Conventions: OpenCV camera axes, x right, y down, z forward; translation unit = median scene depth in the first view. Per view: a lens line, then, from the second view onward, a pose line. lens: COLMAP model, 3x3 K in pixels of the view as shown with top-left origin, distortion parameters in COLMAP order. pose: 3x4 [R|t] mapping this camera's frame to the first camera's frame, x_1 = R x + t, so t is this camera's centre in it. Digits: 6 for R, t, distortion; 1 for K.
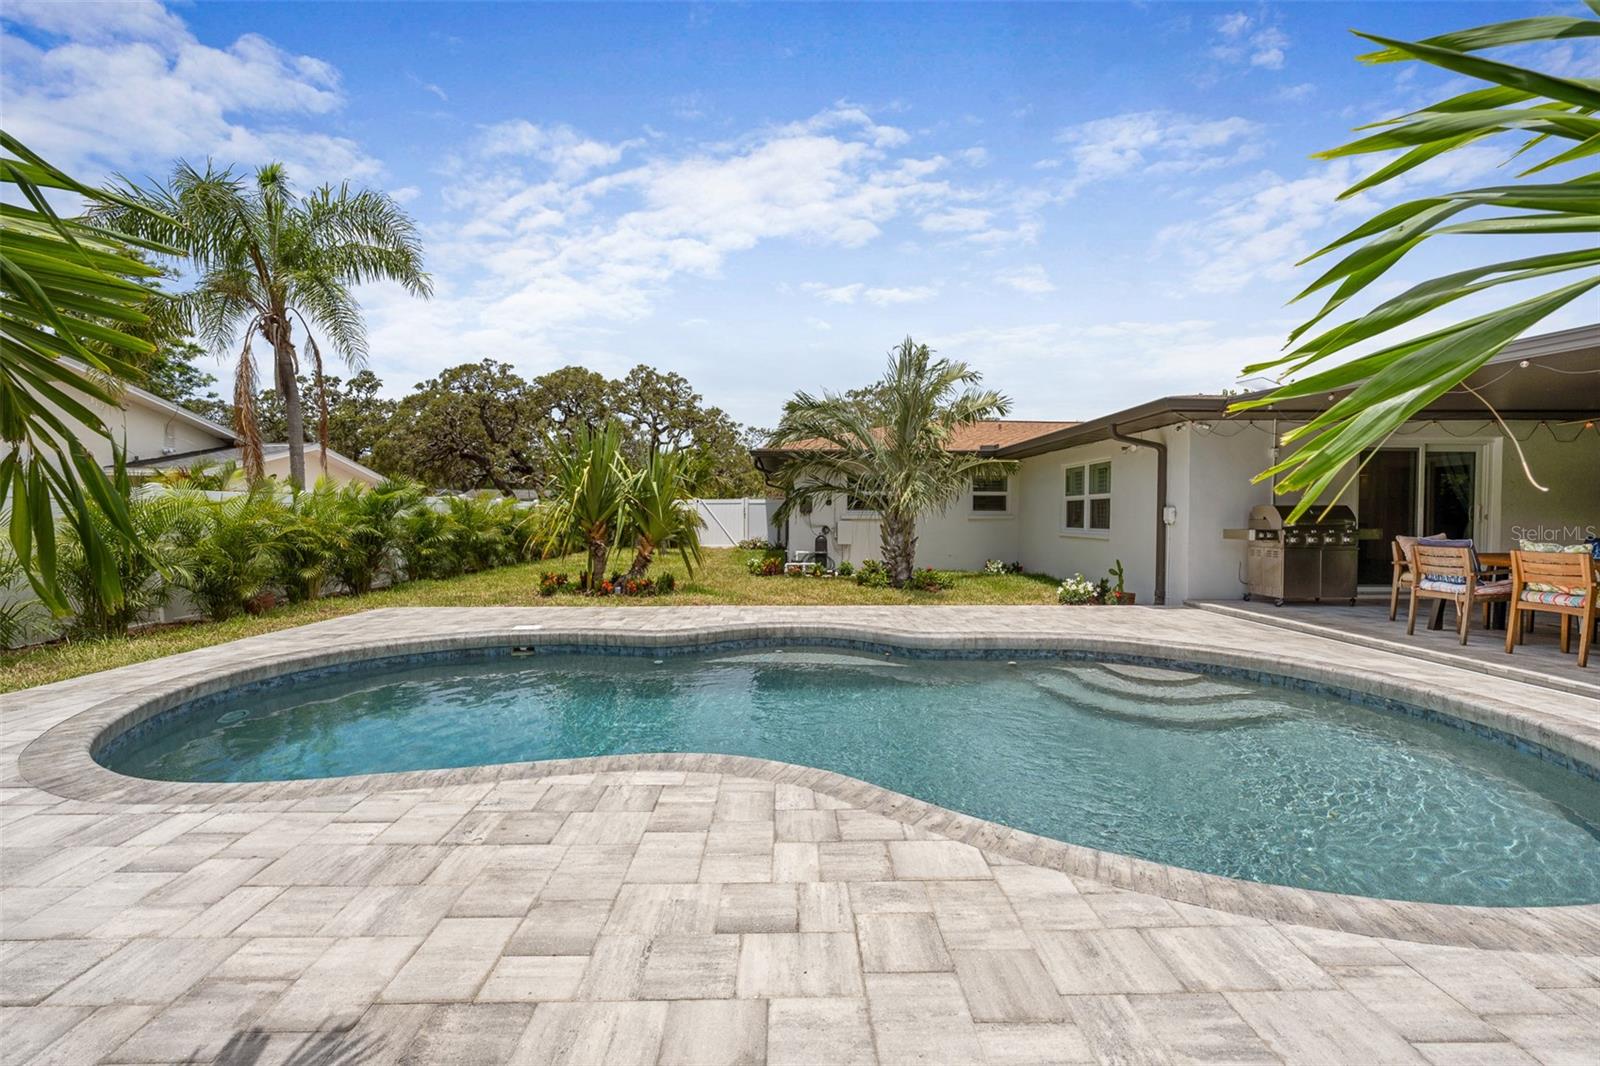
lens RADIAL K [[630.4, 0, 796.9], [0, 630.4, 523.9], [0, 0, 1]] dist [0.000083, 0.000105]
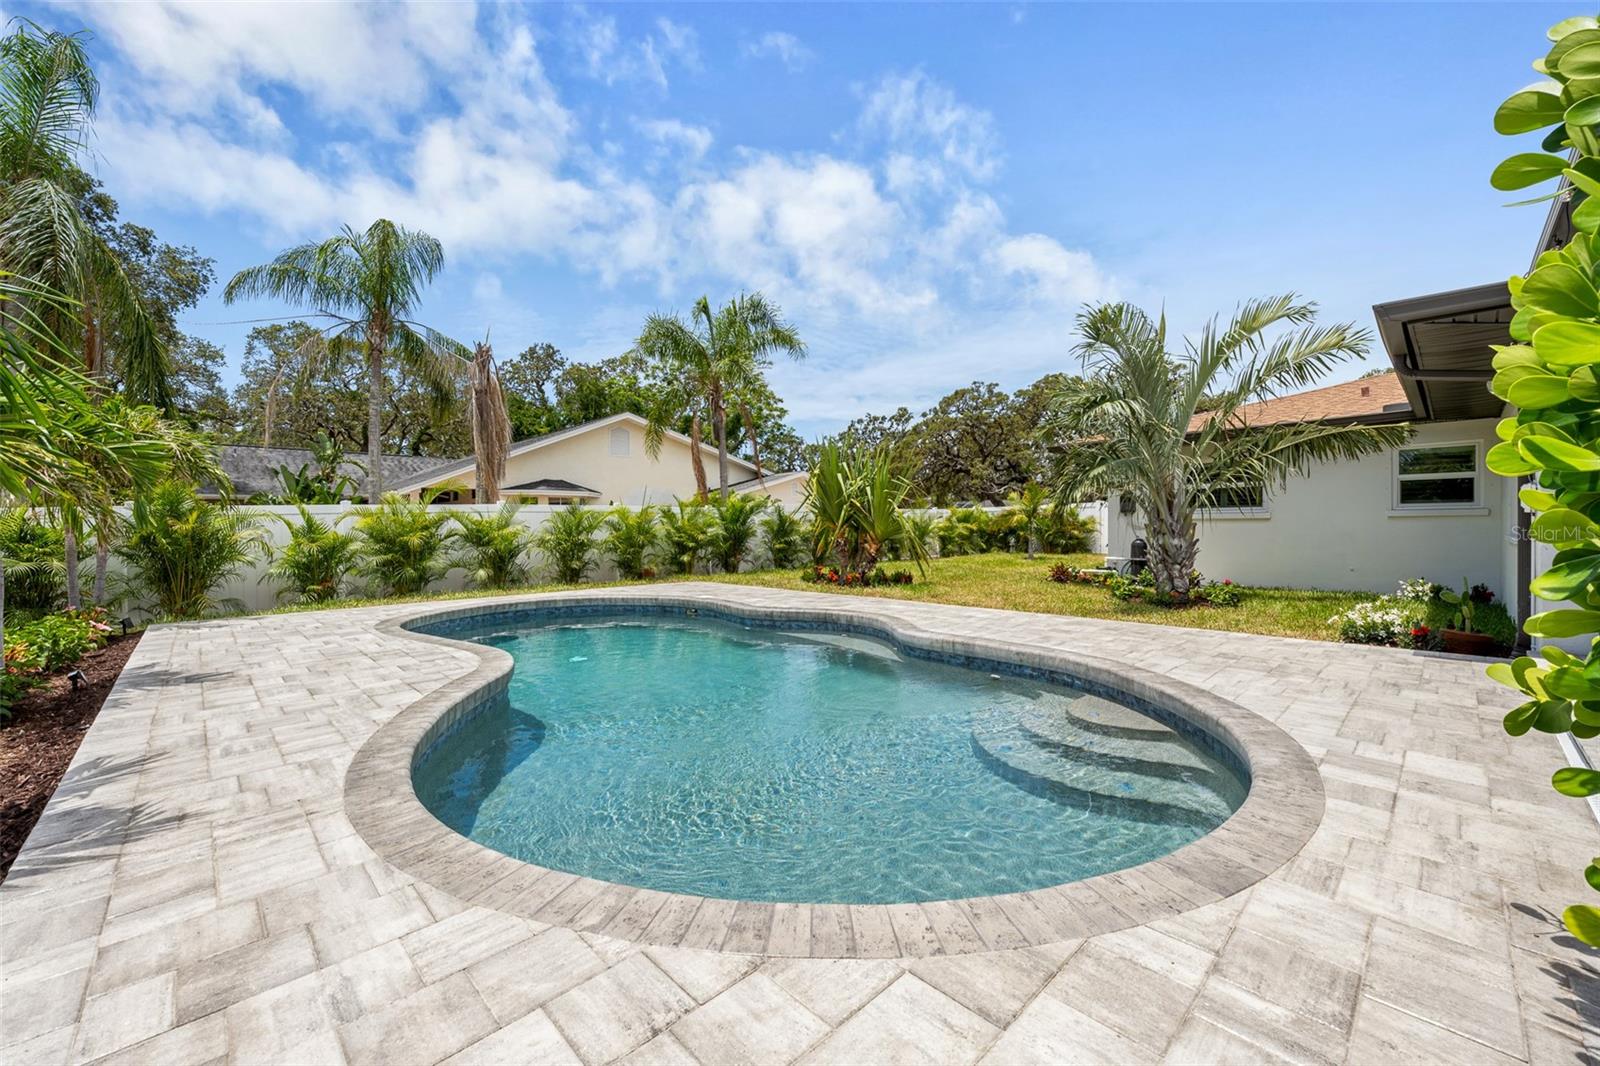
lens RADIAL K [[630.4, 0, 796.9], [0, 630.4, 523.9], [0, 0, 1]] dist [0.000083, 0.000105]
pose [[0.680333, -0.009678, -0.732840, 0.620290], [-0.002044, 0.999884, -0.015102, 0.021093], [0.732901, 0.011773, 0.680234, 0.170173]]
